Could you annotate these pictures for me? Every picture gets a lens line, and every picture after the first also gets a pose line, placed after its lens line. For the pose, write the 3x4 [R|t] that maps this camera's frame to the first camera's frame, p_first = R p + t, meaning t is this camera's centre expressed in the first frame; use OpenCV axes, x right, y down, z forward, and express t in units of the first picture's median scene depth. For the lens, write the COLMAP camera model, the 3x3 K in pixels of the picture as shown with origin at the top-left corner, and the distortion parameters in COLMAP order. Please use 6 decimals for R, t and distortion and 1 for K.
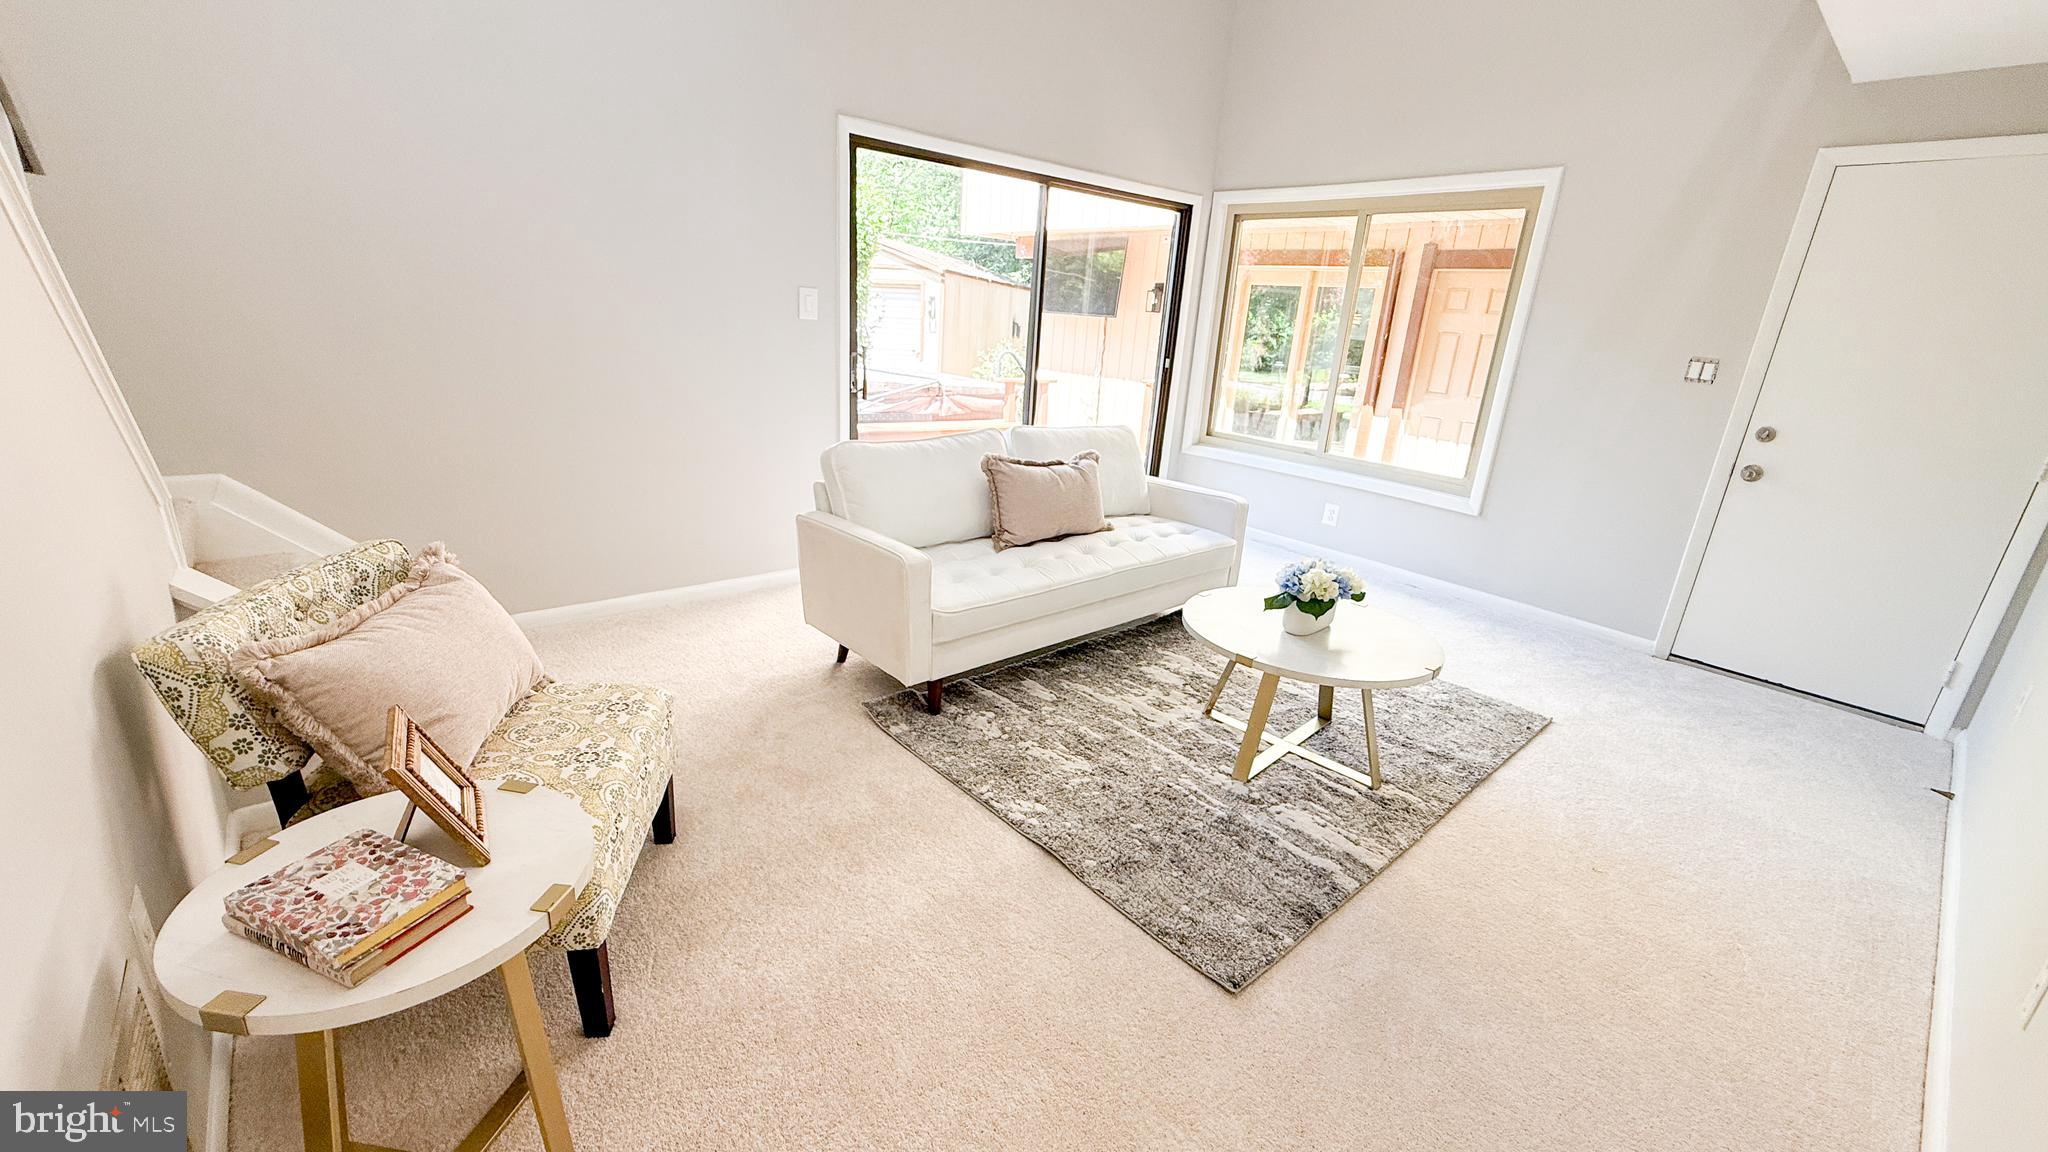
lens RADIAL K [[813.9, 0, 1016.9], [0, 813.9, 572.8], [0, 0, 1]] dist [0.000629, -0.000299]
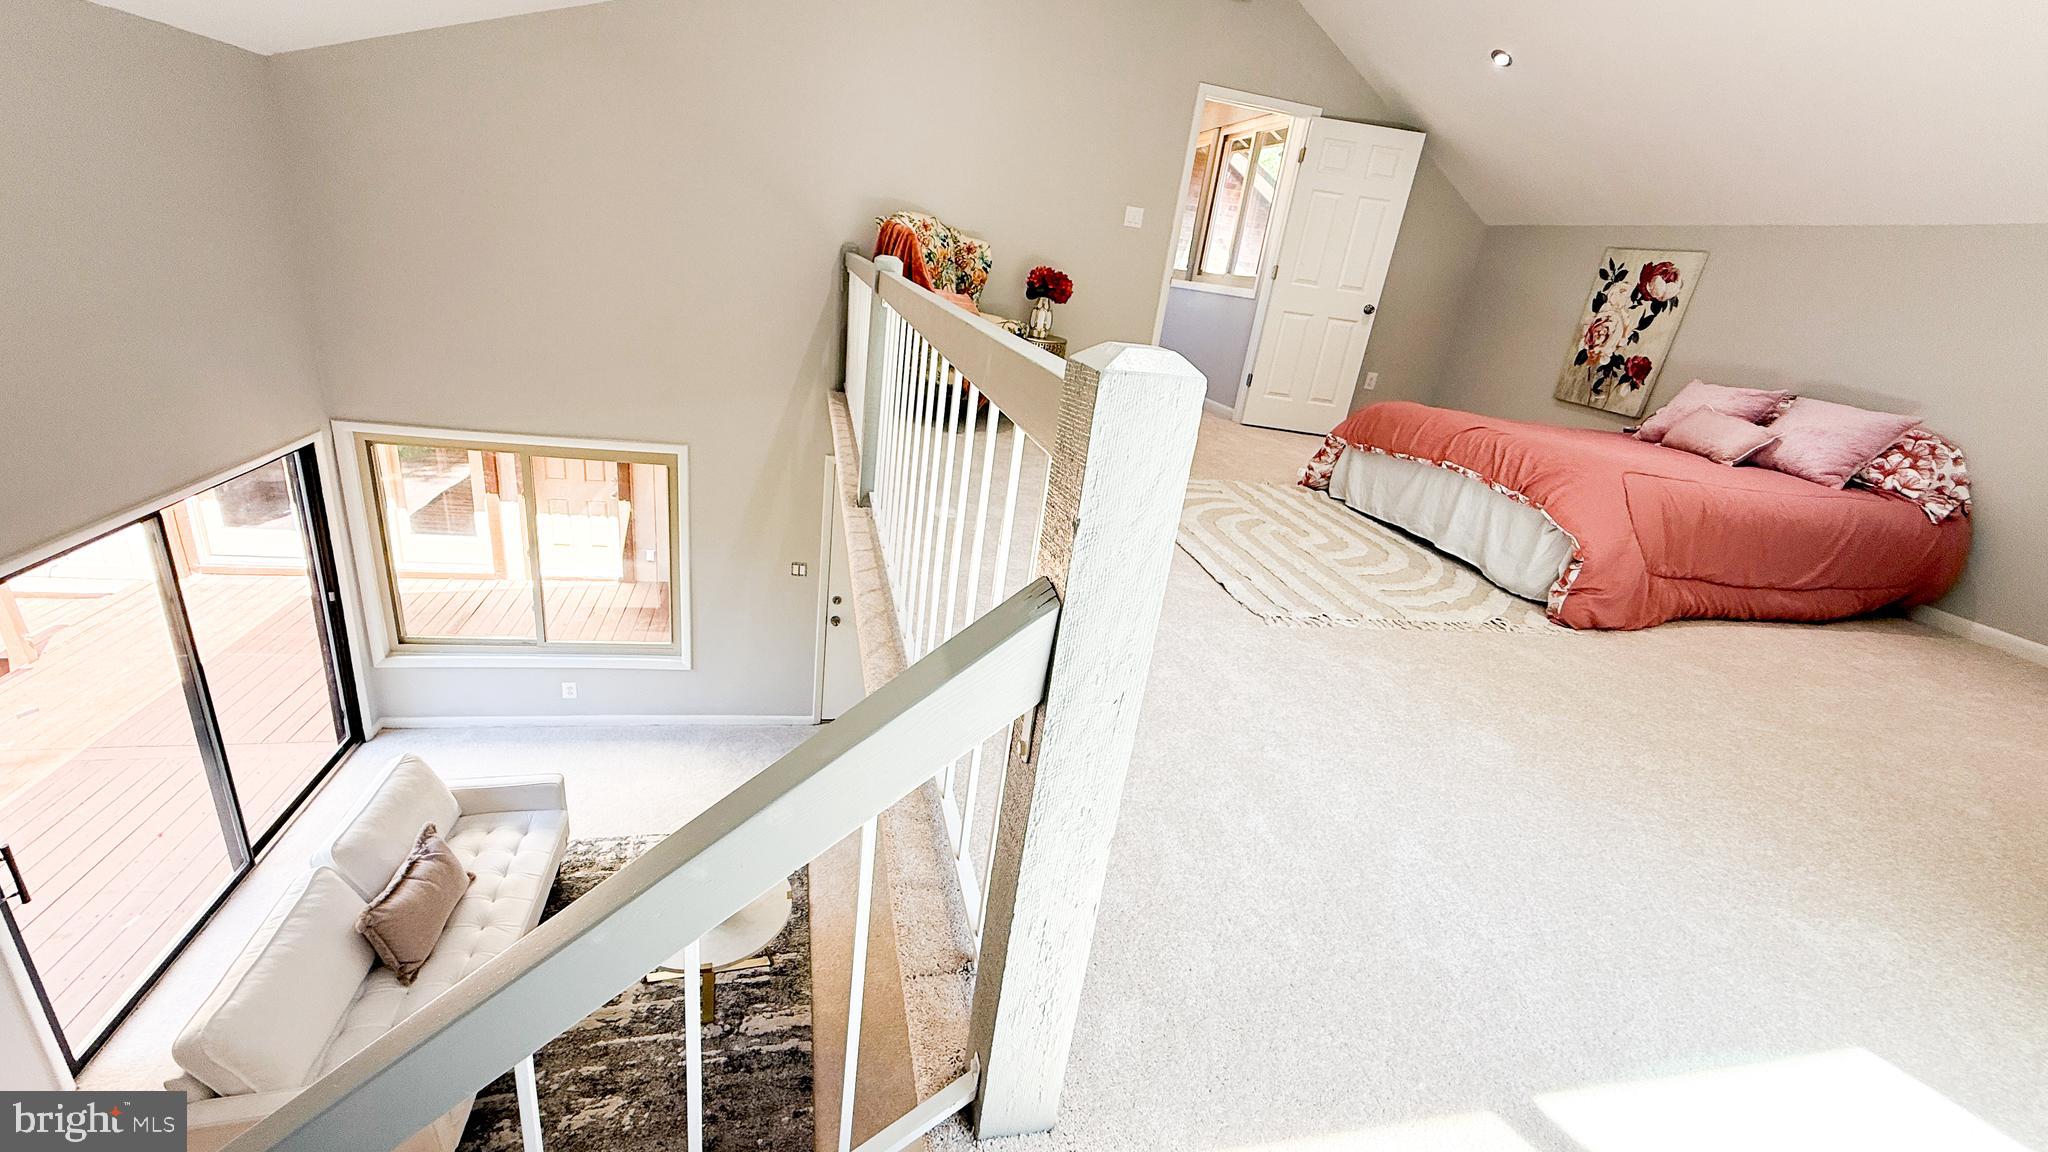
lens RADIAL K [[813.9, 0, 1016.9], [0, 813.9, 572.8], [0, 0, 1]] dist [0.000629, -0.000299]
pose [[0.464501, -0.323824, 0.824243, -0.435525], [0.174020, 0.945976, 0.273580, -0.841436], [-0.868306, 0.016356, 0.495759, -0.279630]]
